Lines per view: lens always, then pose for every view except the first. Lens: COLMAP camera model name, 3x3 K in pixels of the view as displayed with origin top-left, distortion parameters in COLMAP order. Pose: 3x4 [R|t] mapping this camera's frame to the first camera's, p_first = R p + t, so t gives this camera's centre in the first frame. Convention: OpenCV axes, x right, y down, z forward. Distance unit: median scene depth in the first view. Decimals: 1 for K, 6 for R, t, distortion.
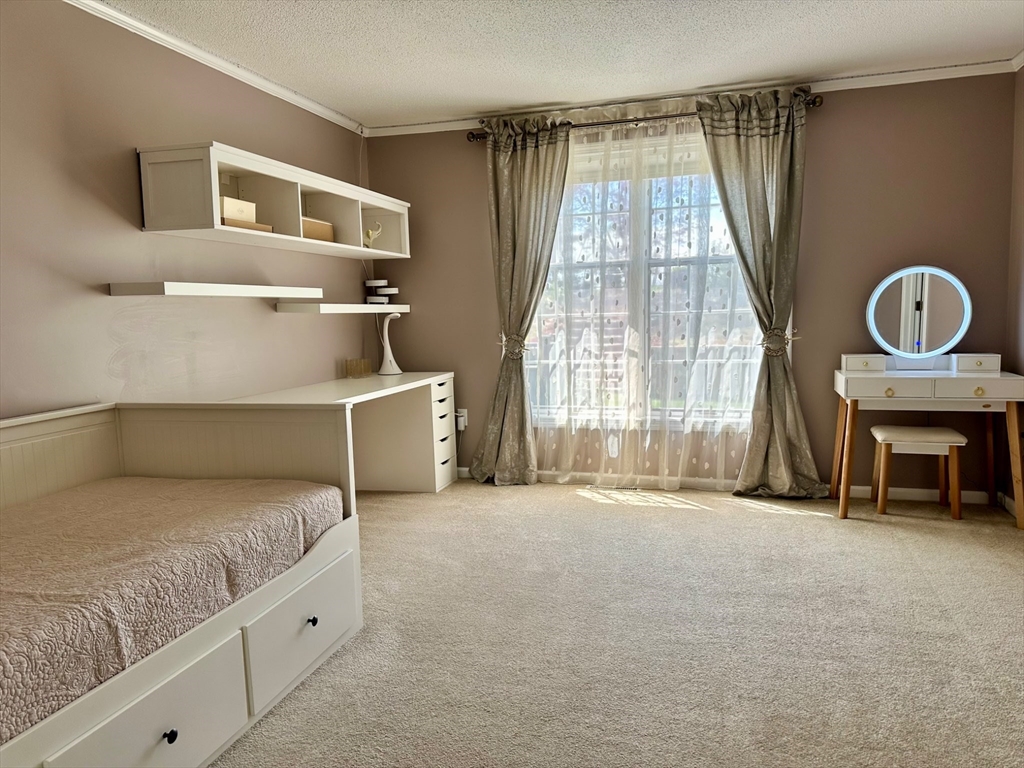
lens RADIAL K [[721.9, 0, 509.7], [0, 721.9, 391.4], [0, 0, 1]] dist [0.029891, -0.043507]
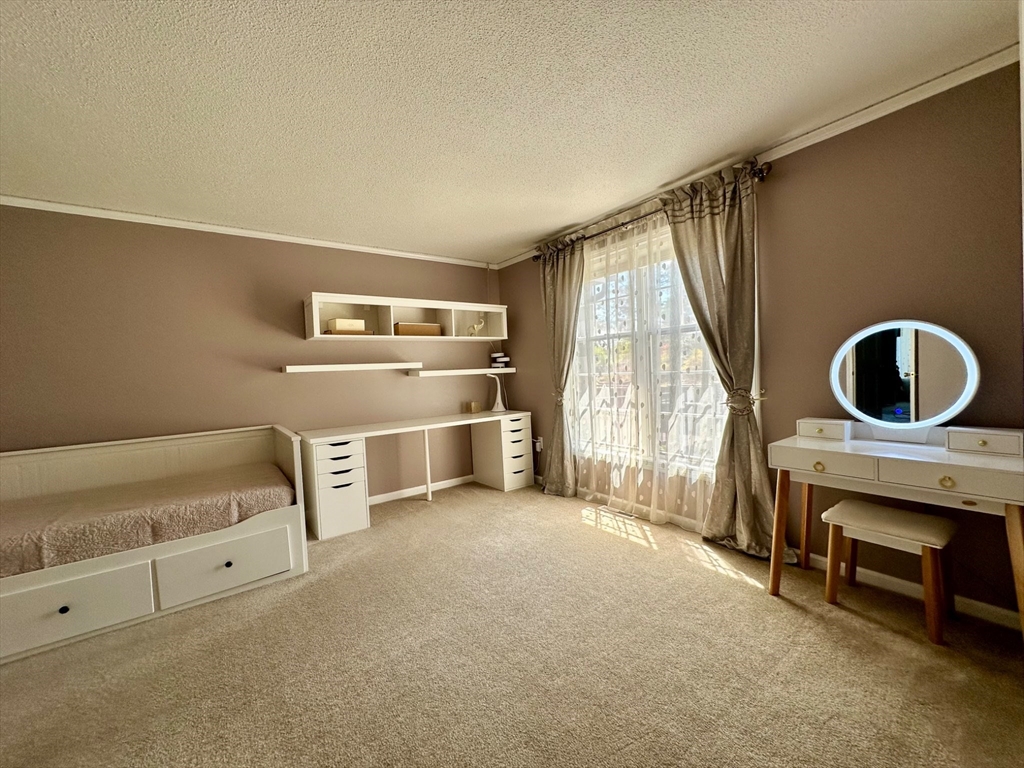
lens RADIAL K [[411.9, 0, 509.4], [0, 411.9, 382.1], [0, 0, 1]] dist [-0.000284, 0.000400]
pose [[0.795938, 0.005900, -0.605349, 0.459000], [-0.042862, 0.997992, -0.046630, -0.053985], [0.603859, 0.063061, 0.794593, 0.318990]]
